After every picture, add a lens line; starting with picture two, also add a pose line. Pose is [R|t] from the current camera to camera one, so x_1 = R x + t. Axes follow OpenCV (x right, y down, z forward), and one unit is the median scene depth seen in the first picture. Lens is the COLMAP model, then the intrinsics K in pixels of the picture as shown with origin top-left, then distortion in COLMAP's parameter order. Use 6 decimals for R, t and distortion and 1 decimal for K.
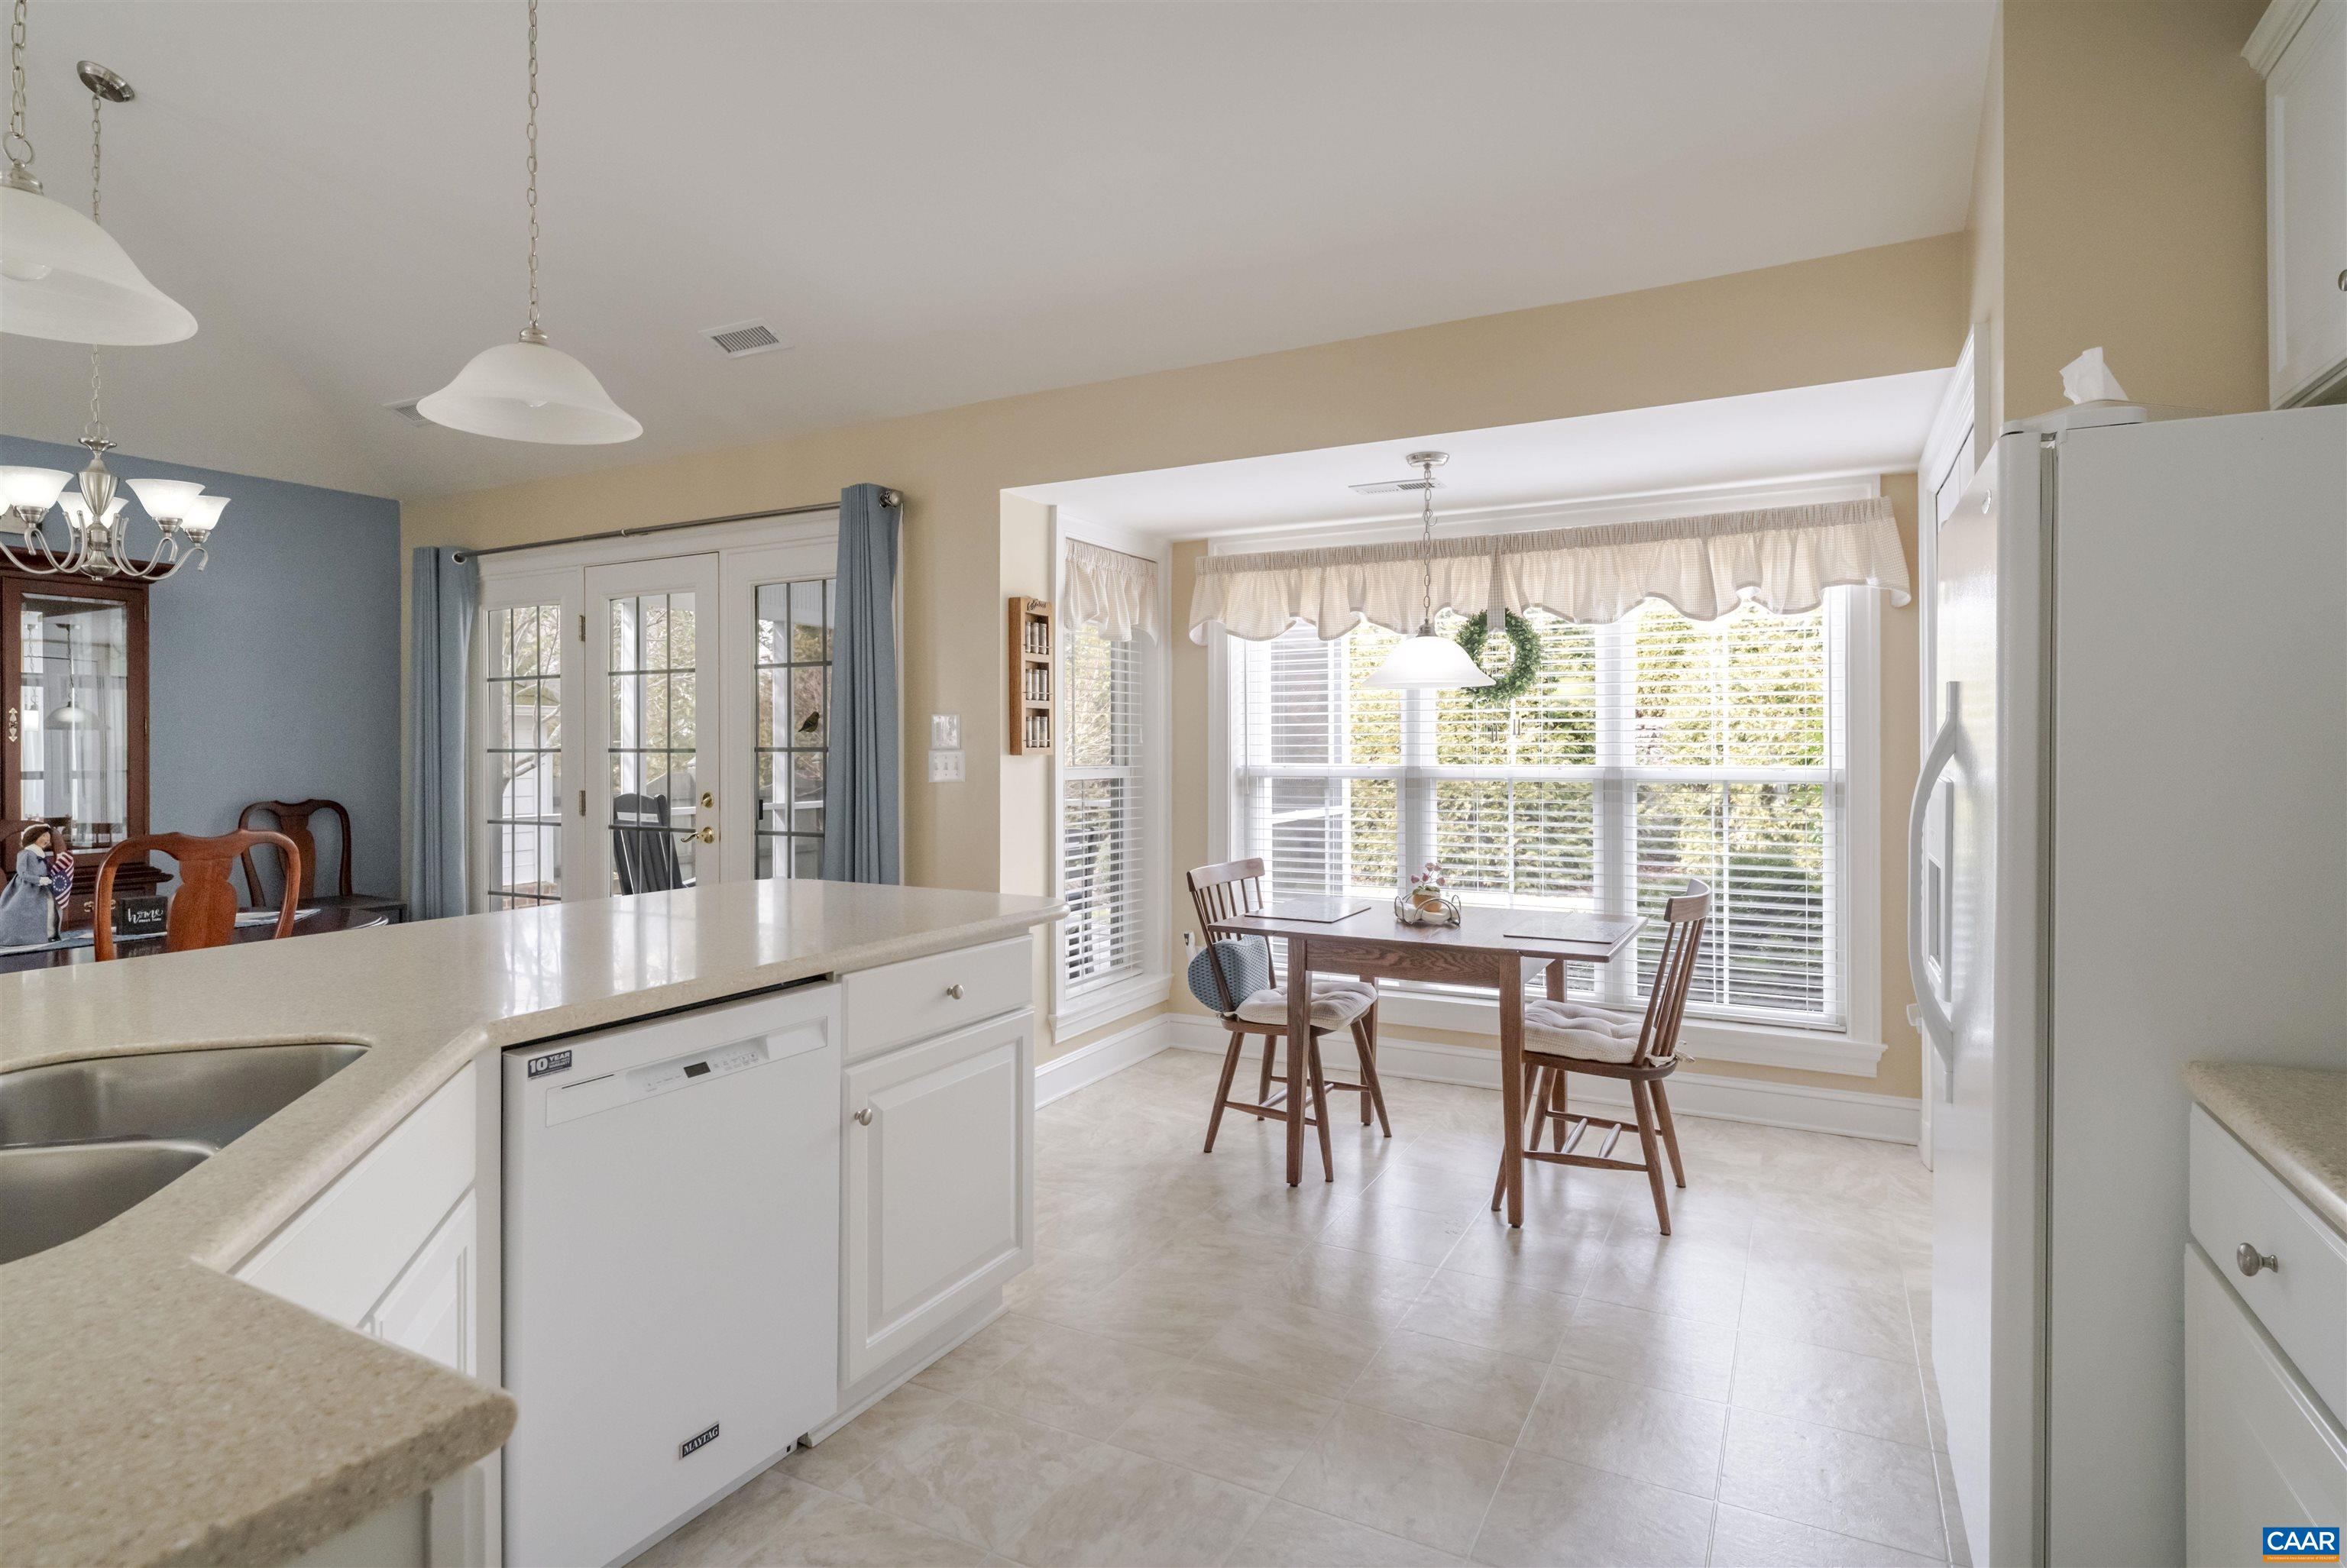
lens RADIAL K [[1179.8, 0, 1173.2], [0, 1179.8, 770.7], [0, 0, 1]] dist [0.003096, 0.000431]
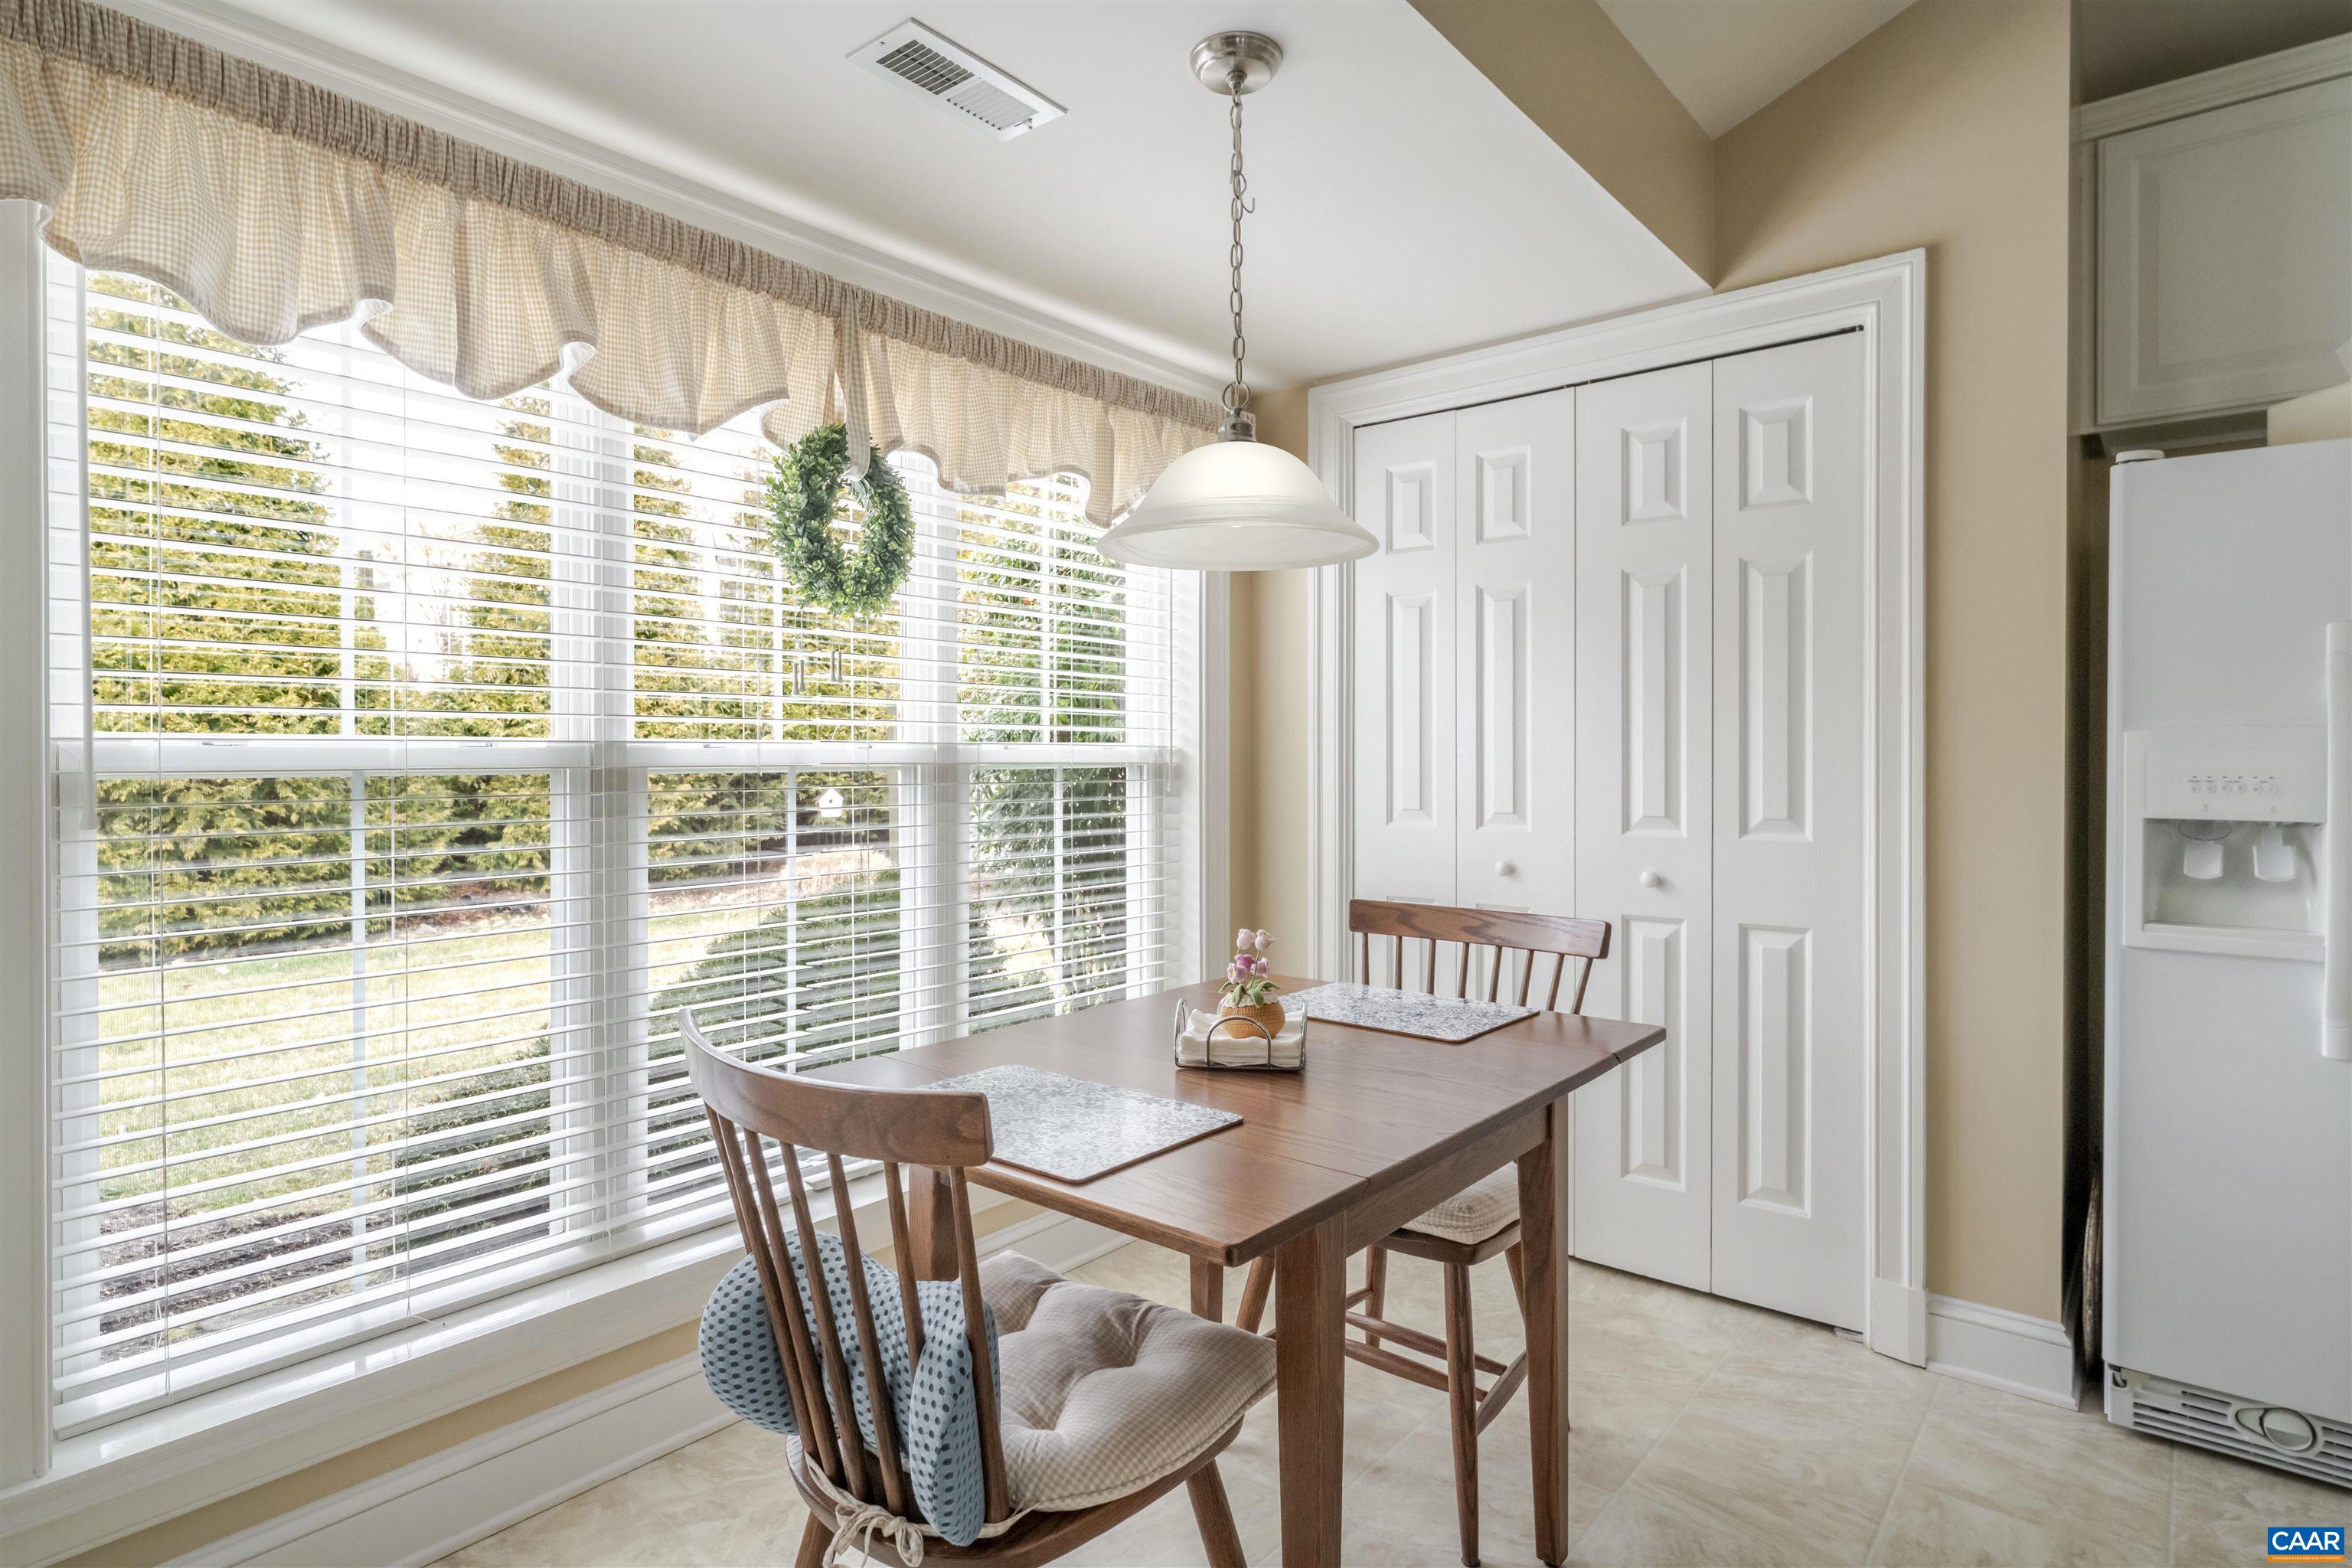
lens RADIAL K [[1243.6, 0, 1167.3], [0, 1243.6, 759.0], [0, 0, 1]] dist [0.002178, -0.001022]
pose [[0.200970, -0.001744, 0.979596, -0.237315], [0.017745, 0.999841, -0.001861, 0.008386], [-0.979437, 0.017757, 0.200969, 0.810534]]
